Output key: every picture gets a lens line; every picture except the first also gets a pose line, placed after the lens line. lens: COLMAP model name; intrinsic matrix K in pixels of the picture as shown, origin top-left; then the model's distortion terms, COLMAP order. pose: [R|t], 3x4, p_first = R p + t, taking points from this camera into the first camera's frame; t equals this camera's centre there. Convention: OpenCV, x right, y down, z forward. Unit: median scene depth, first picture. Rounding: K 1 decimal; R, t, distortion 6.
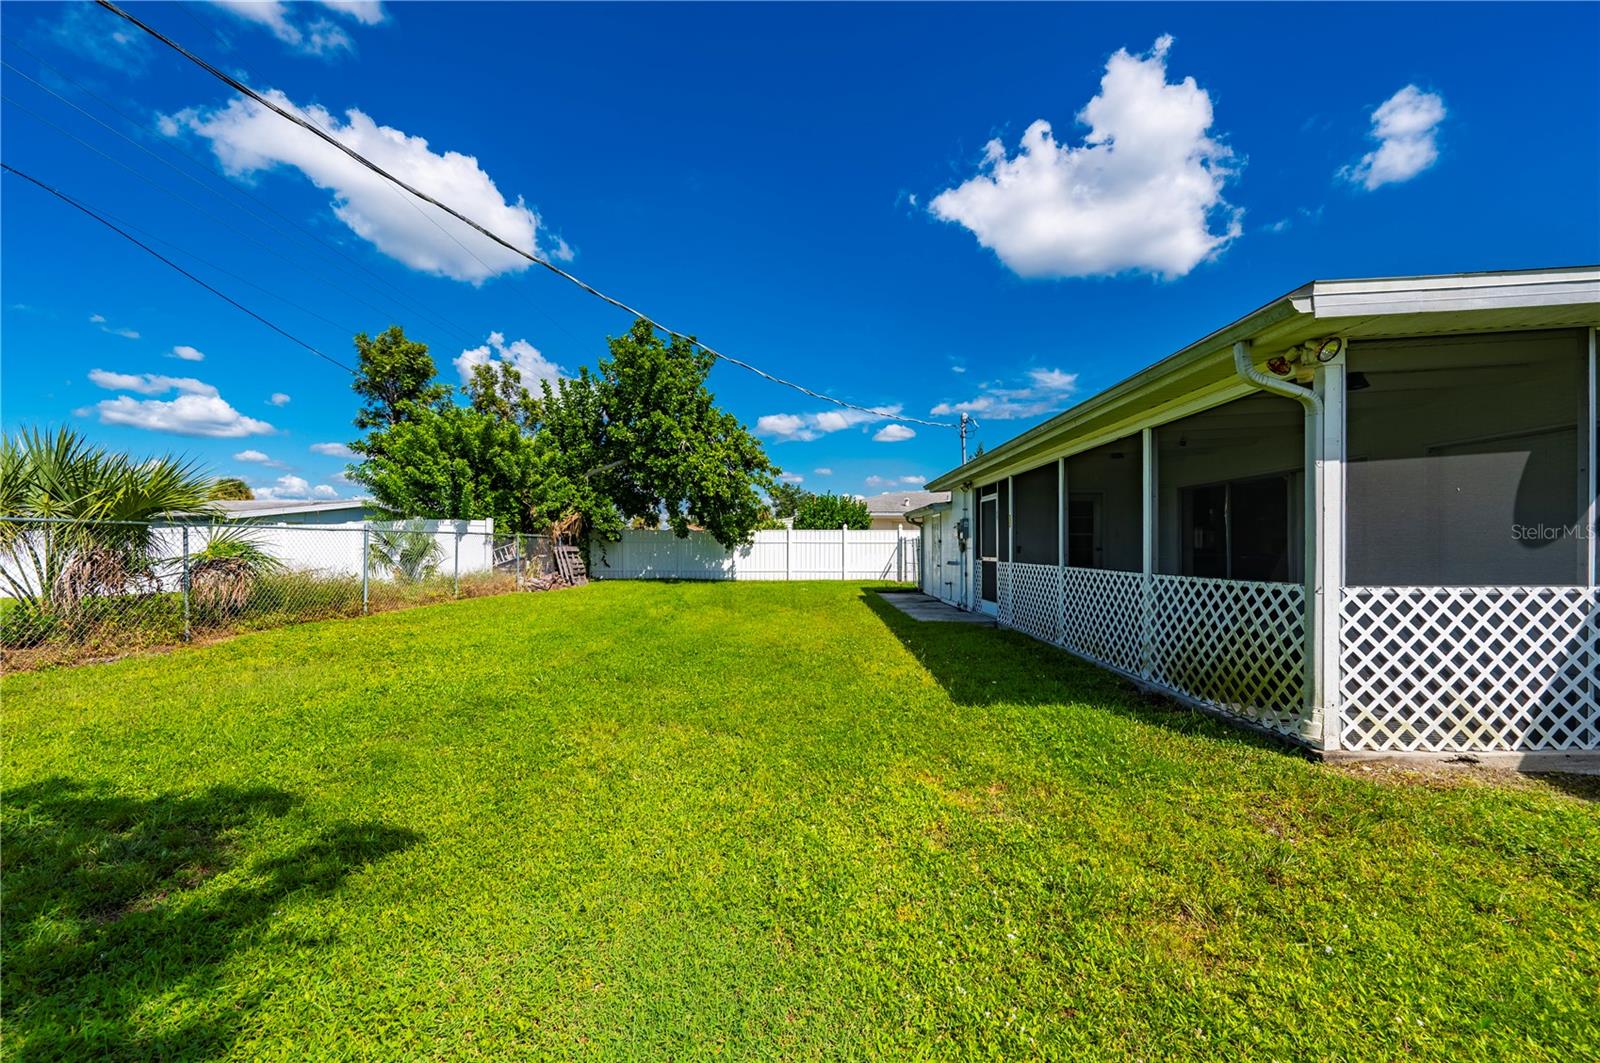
lens RADIAL K [[634.4, 0, 800.5], [0, 634.4, 531.2], [0, 0, 1]] dist [0.001154, -0.001160]
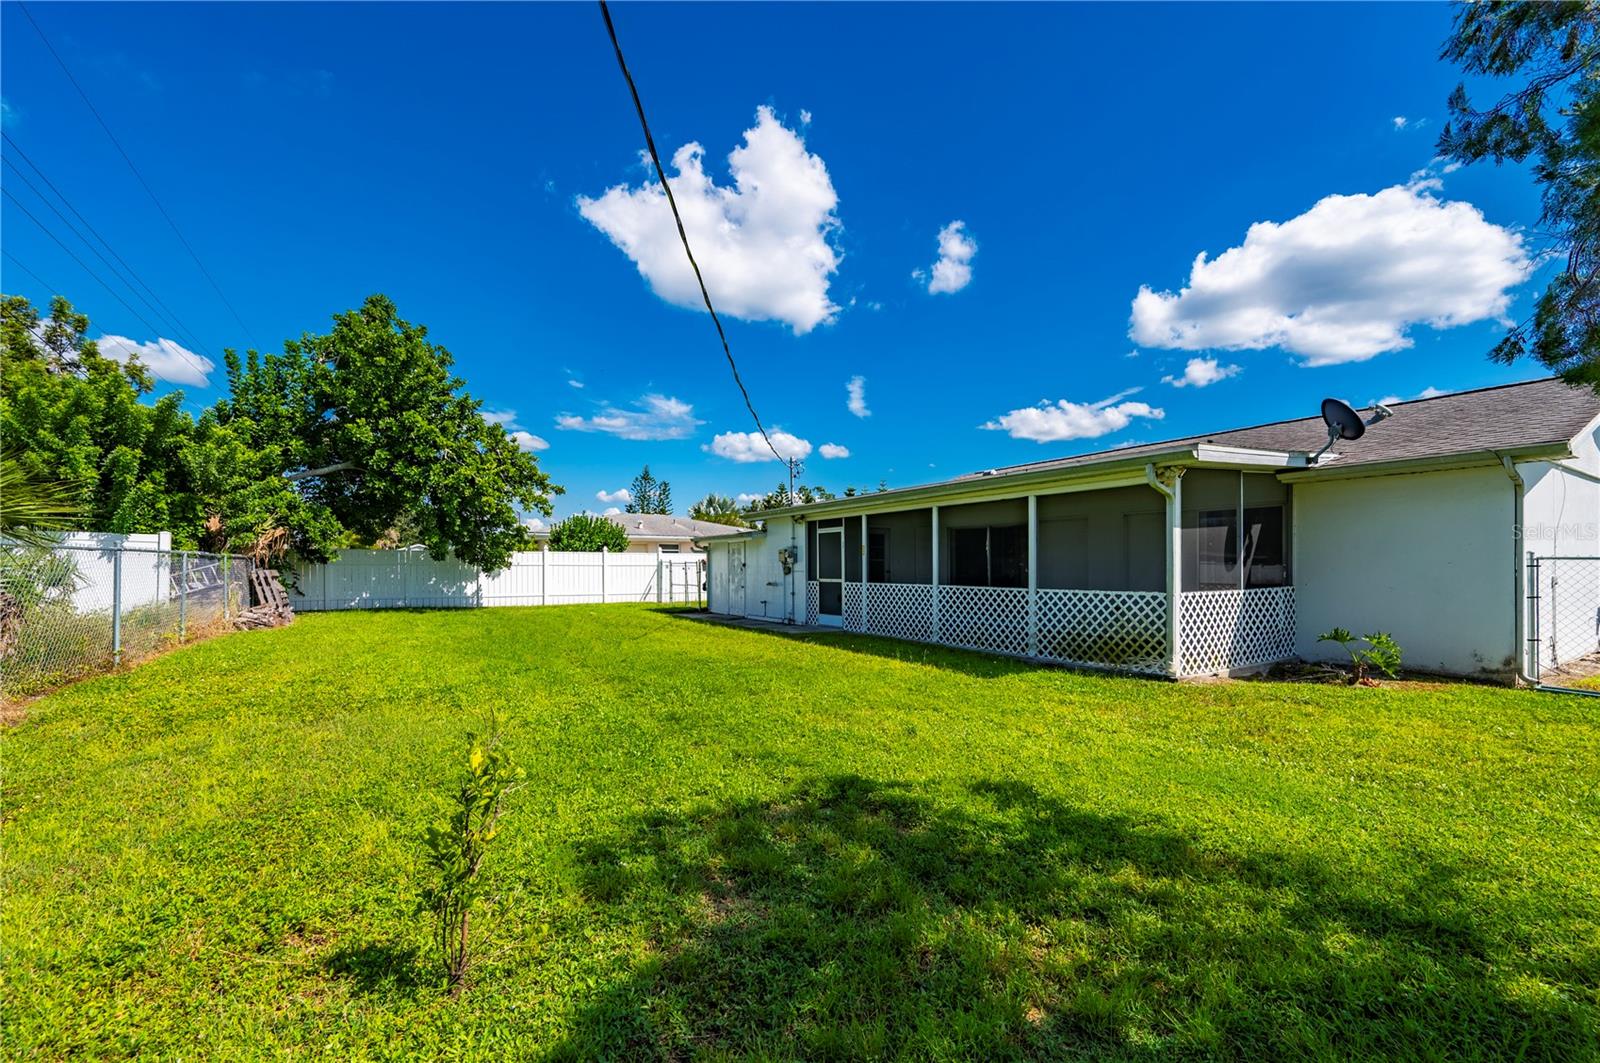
lens RADIAL K [[634.4, 0, 813.8], [0, 634.4, 569.4], [0, 0, 1]] dist [0.001154, -0.001160]
pose [[0.854270, -0.001115, 0.519828, -0.230874], [-0.012679, 0.999656, 0.022981, -0.002939], [-0.519674, -0.026223, 0.853962, -0.015966]]
